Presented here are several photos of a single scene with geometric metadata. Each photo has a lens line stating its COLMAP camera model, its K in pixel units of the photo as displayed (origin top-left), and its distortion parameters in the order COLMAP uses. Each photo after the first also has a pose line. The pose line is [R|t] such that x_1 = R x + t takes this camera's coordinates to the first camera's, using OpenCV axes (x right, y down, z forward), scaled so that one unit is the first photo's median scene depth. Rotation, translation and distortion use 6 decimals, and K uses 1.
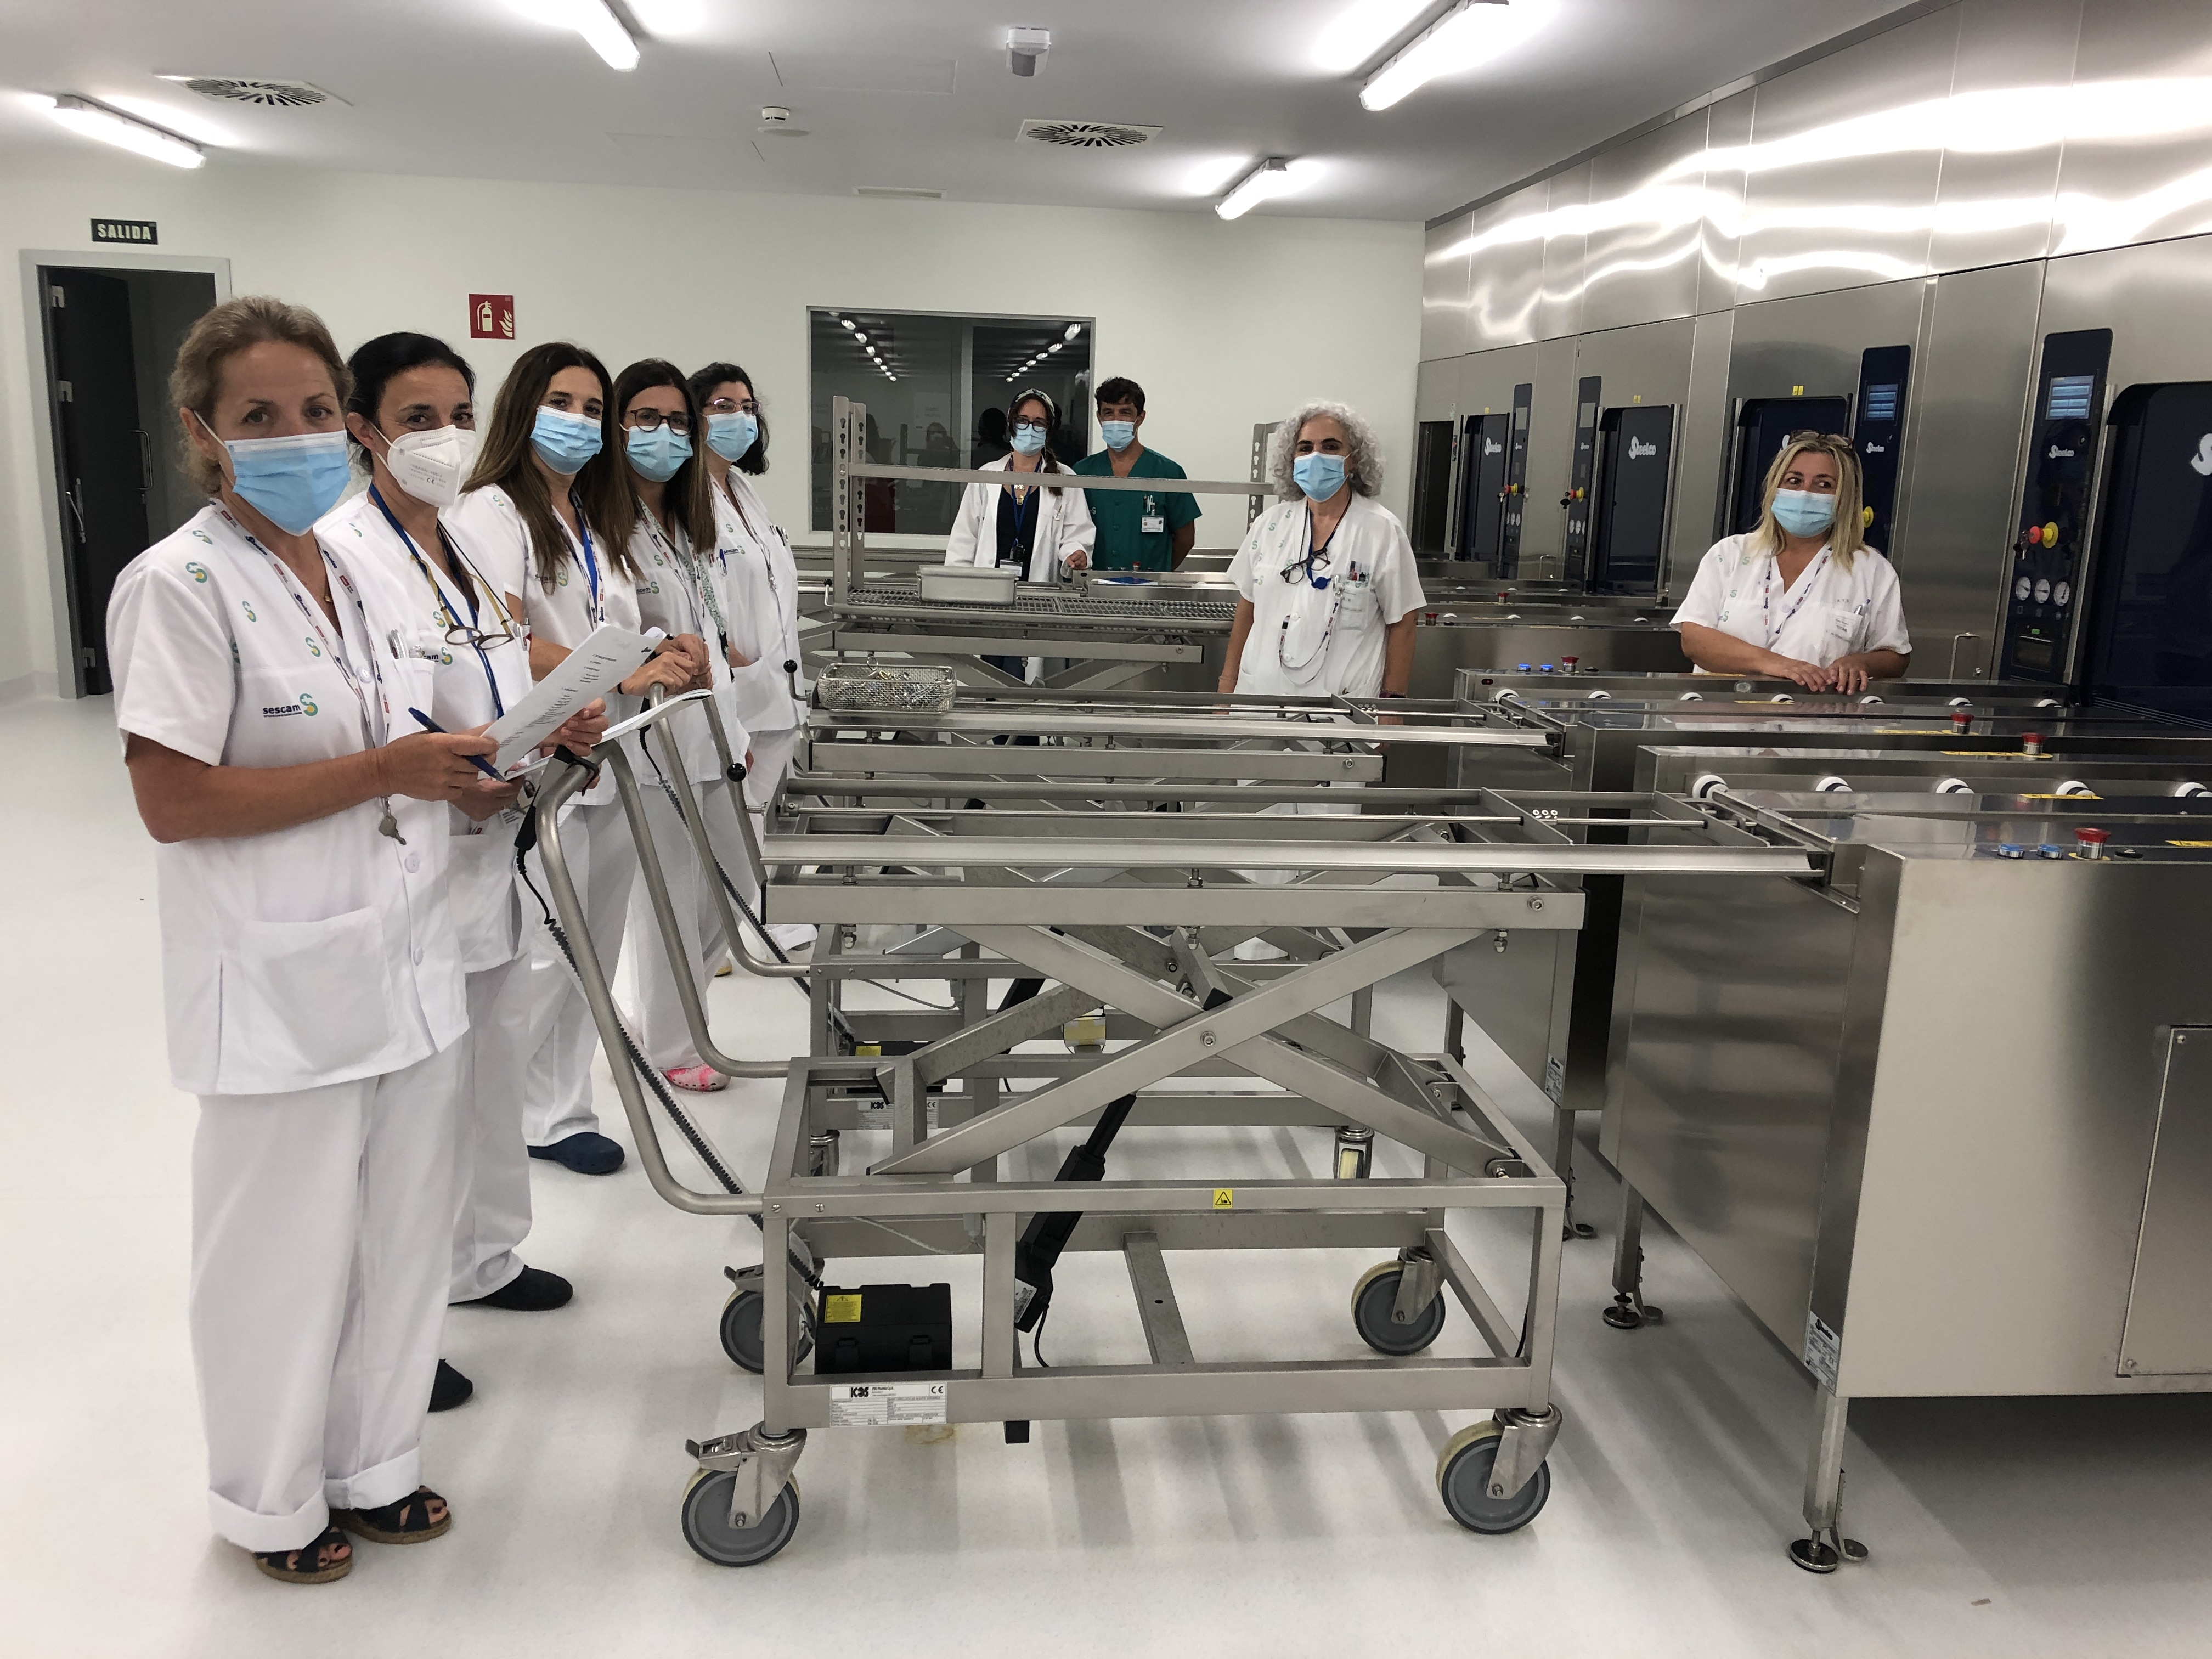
lens RADIAL K [[1787.6, 0, 1106.0], [0, 1787.6, 829.5], [0, 0, 1]] dist [0.038256, -0.008686]
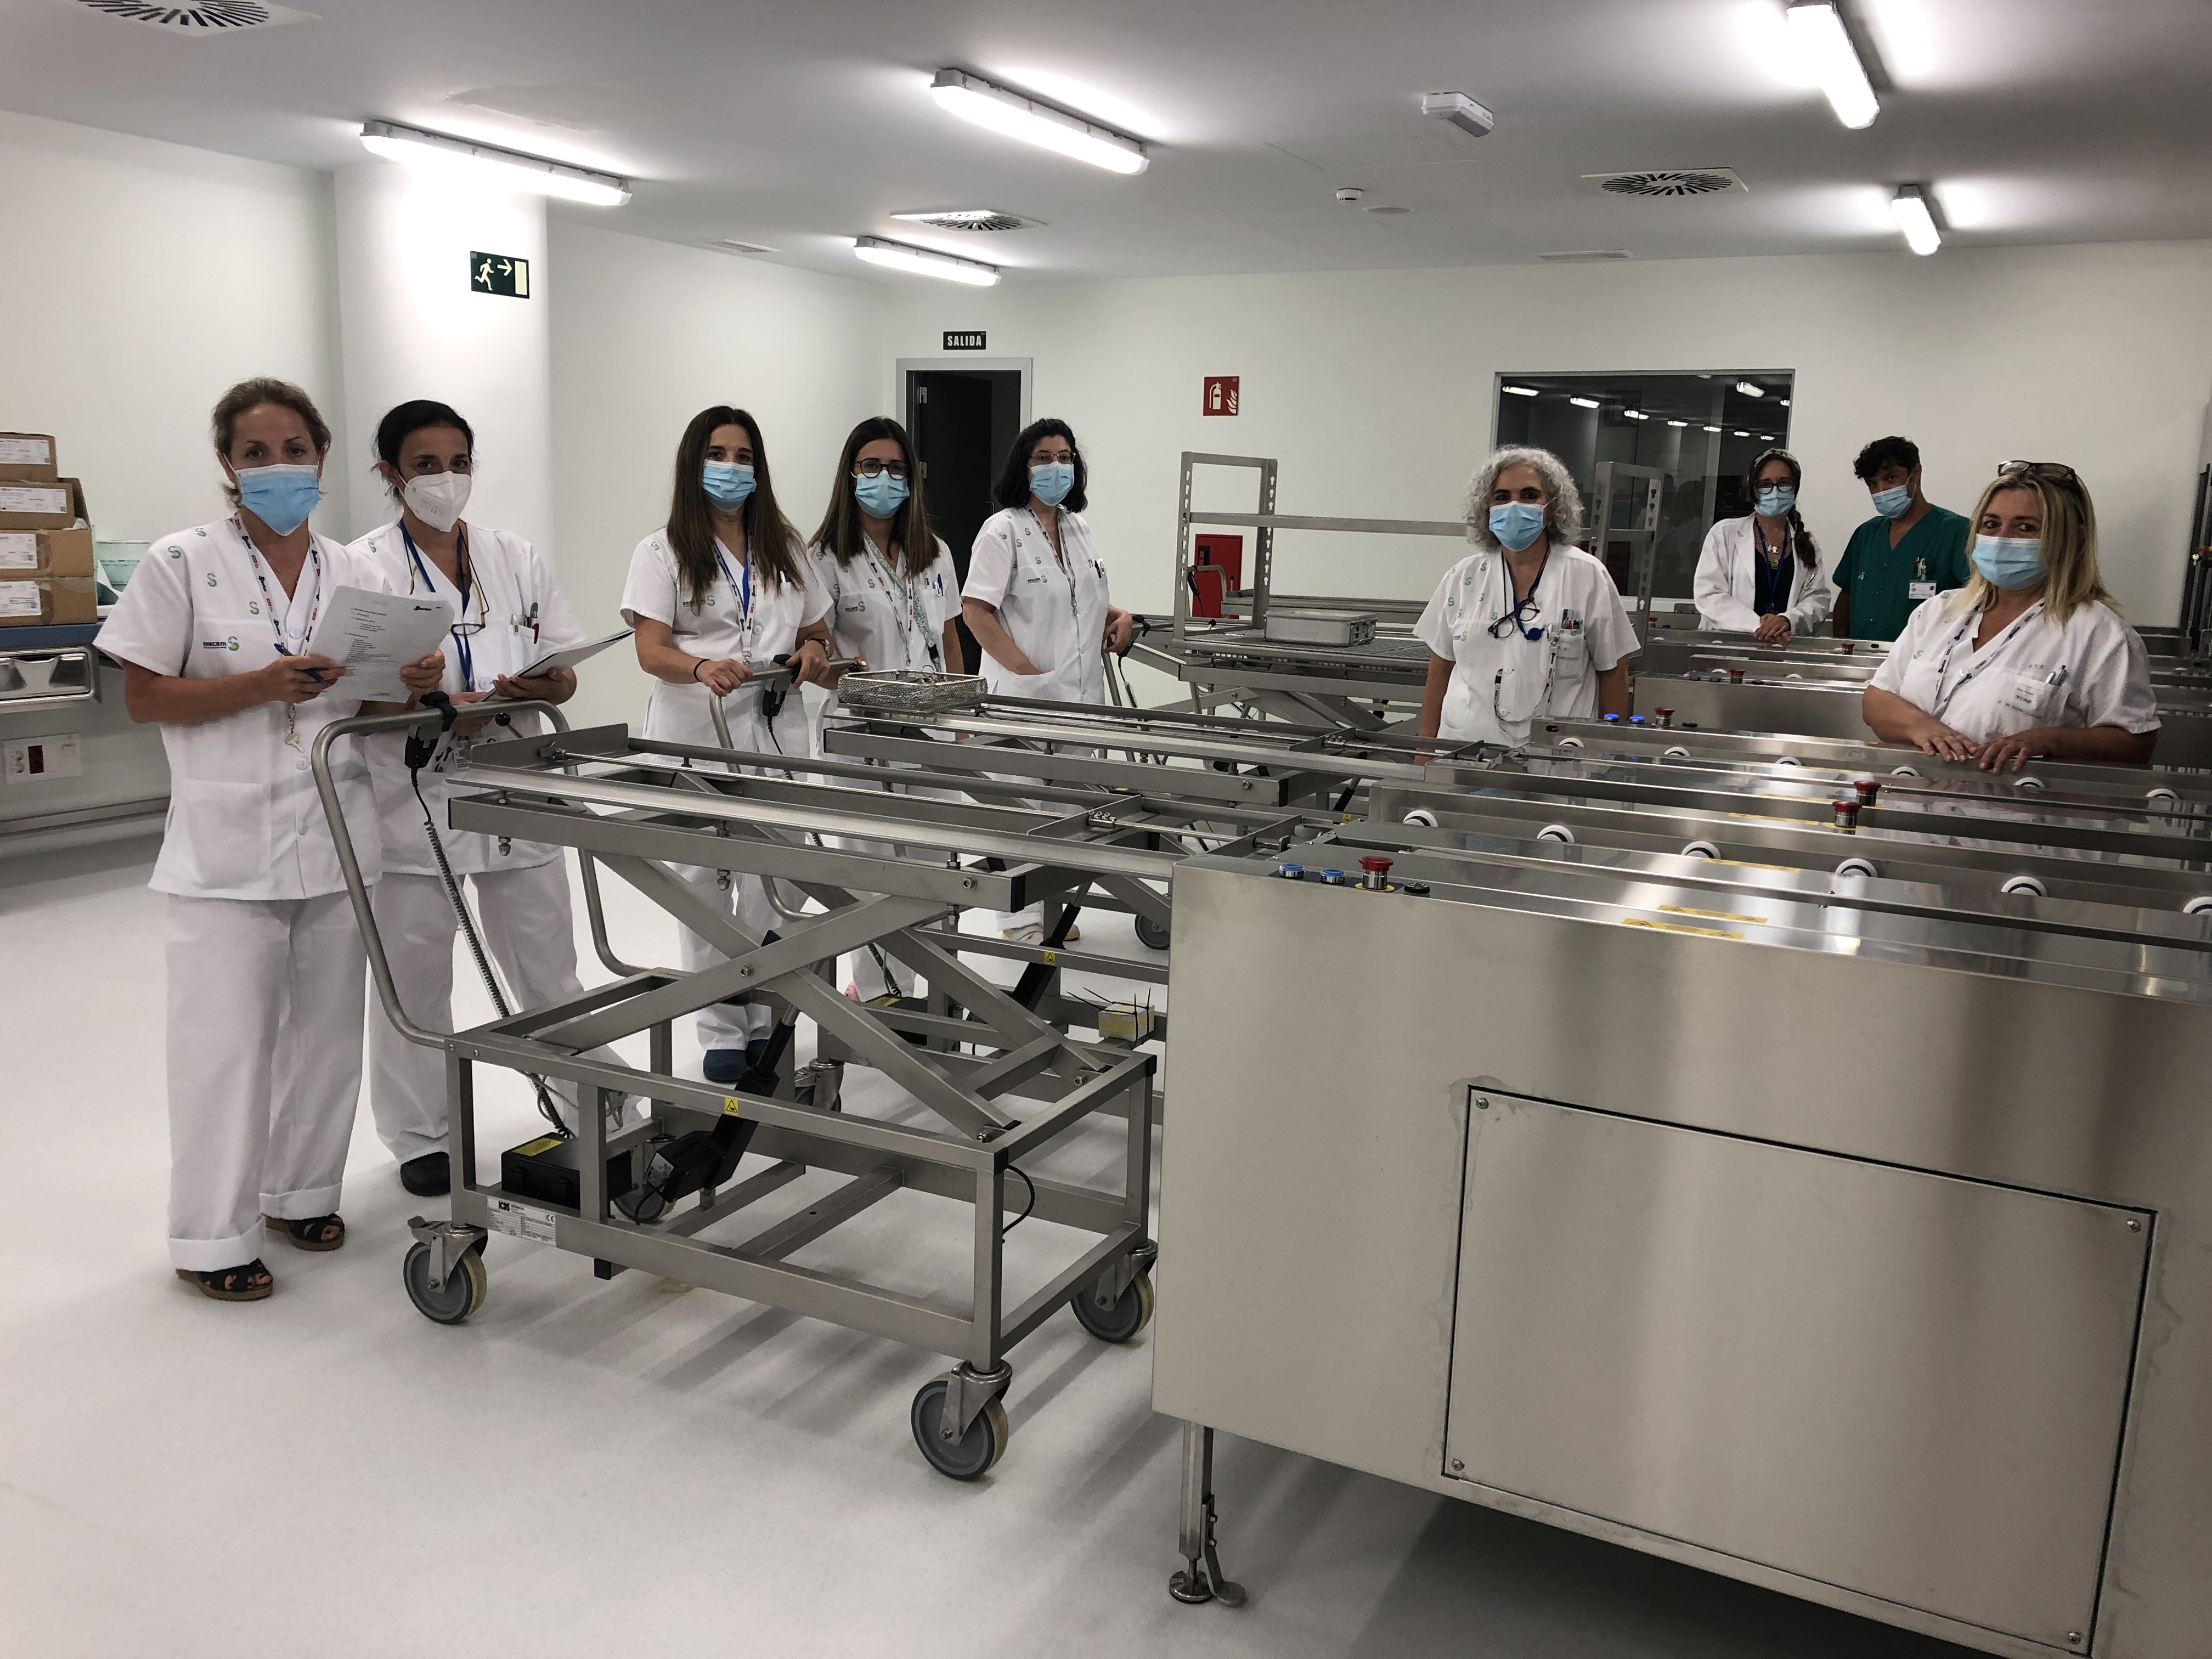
lens RADIAL K [[1787.6, 0, 1106.0], [0, 1787.6, 829.5], [0, 0, 1]] dist [0.038256, -0.008686]
pose [[0.840349, 0.095249, -0.533611, 0.498657], [-0.117828, 0.992999, -0.008311, 0.005032], [0.529084, 0.069859, 0.845689, 0.073488]]
